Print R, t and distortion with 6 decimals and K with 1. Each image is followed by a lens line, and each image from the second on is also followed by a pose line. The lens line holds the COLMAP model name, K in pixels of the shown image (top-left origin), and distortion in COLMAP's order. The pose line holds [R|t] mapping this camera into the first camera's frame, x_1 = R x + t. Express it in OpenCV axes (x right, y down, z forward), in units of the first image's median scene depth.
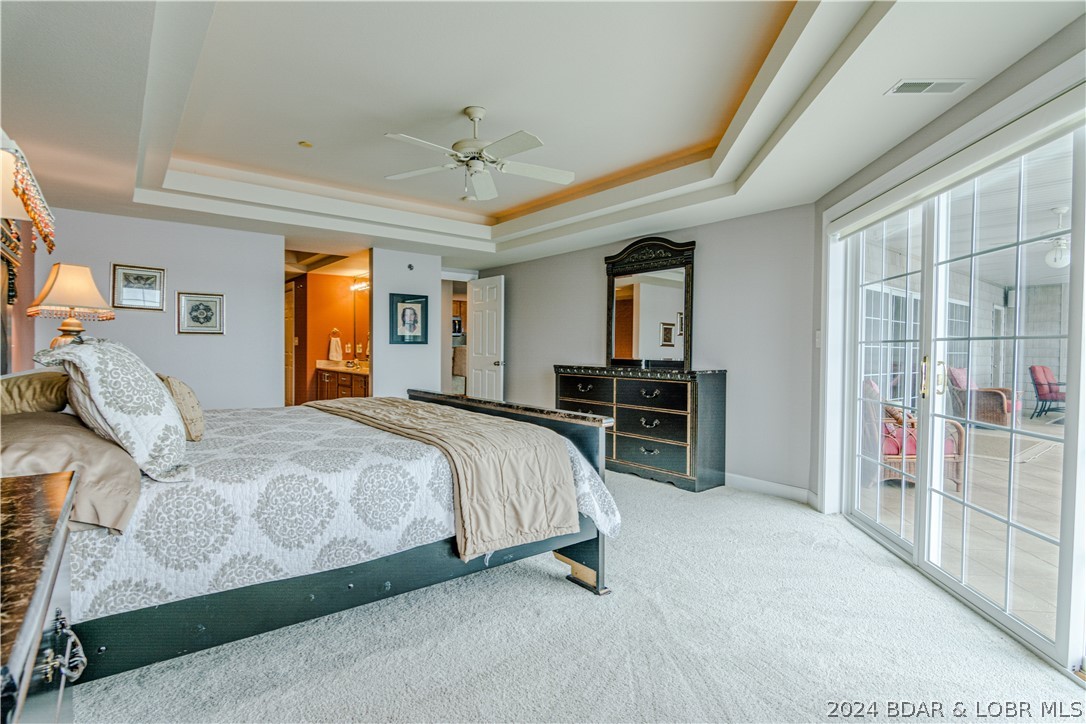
lens RADIAL K [[559.9, 0, 544.0], [0, 559.9, 359.8], [0, 0, 1]] dist [-0.011386, -0.003250]
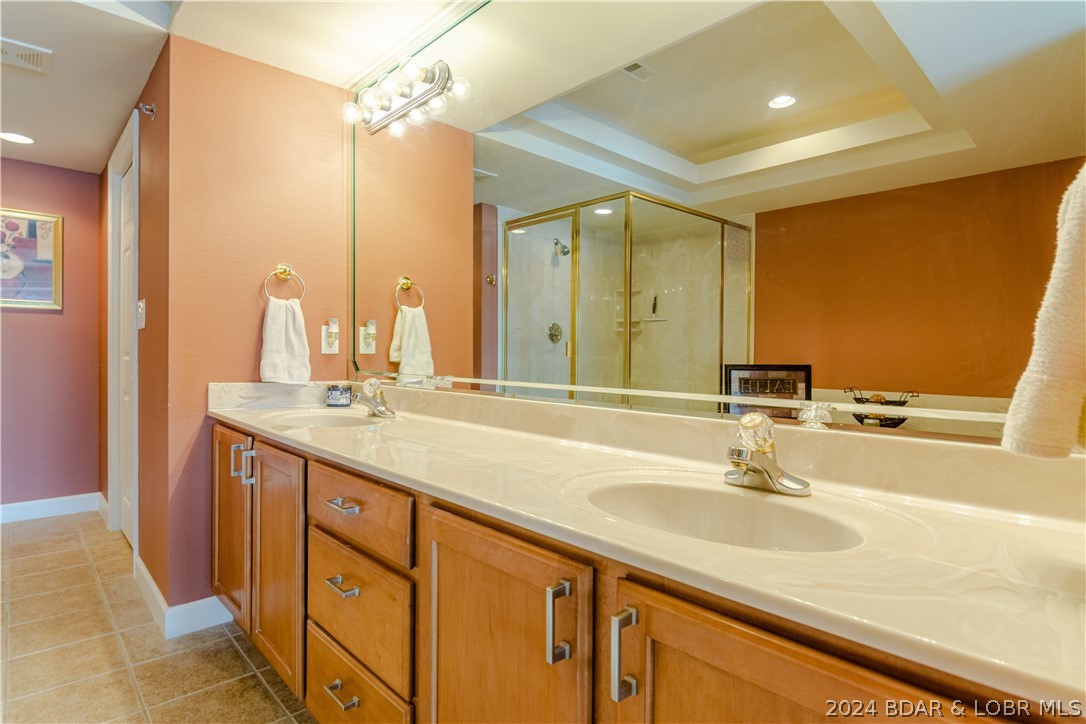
lens RADIAL K [[559.9, 0, 537.3], [0, 559.9, 360.5], [0, 0, 1]] dist [-0.011386, -0.003250]
pose [[0.995636, -0.004933, 0.093191, -0.278550], [0.005554, 0.999964, -0.006404, -0.007005], [-0.093156, 0.006894, 0.995628, 0.724645]]
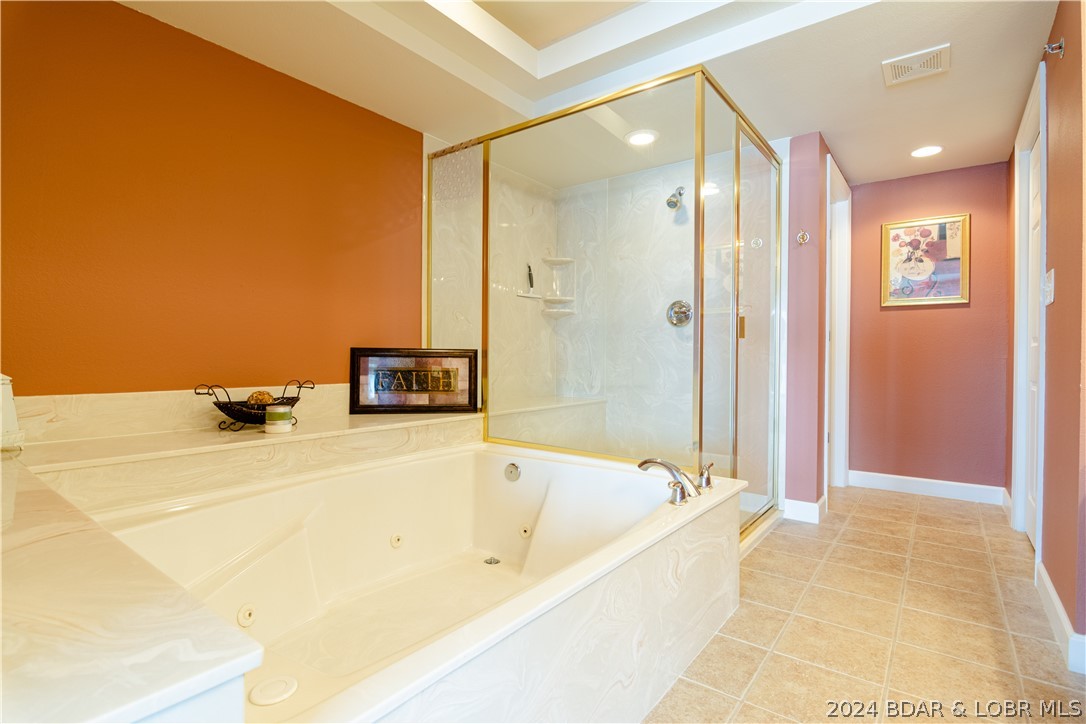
lens RADIAL K [[521.5, 0, 543.0], [0, 521.5, 360.7], [0, 0, 1]] dist [-0.008750, -0.003778]
pose [[0.249569, -0.005243, -0.968343, -0.286388], [-0.023101, 0.999669, -0.011366, 0.007540], [0.968081, 0.025206, 0.249365, 0.749610]]
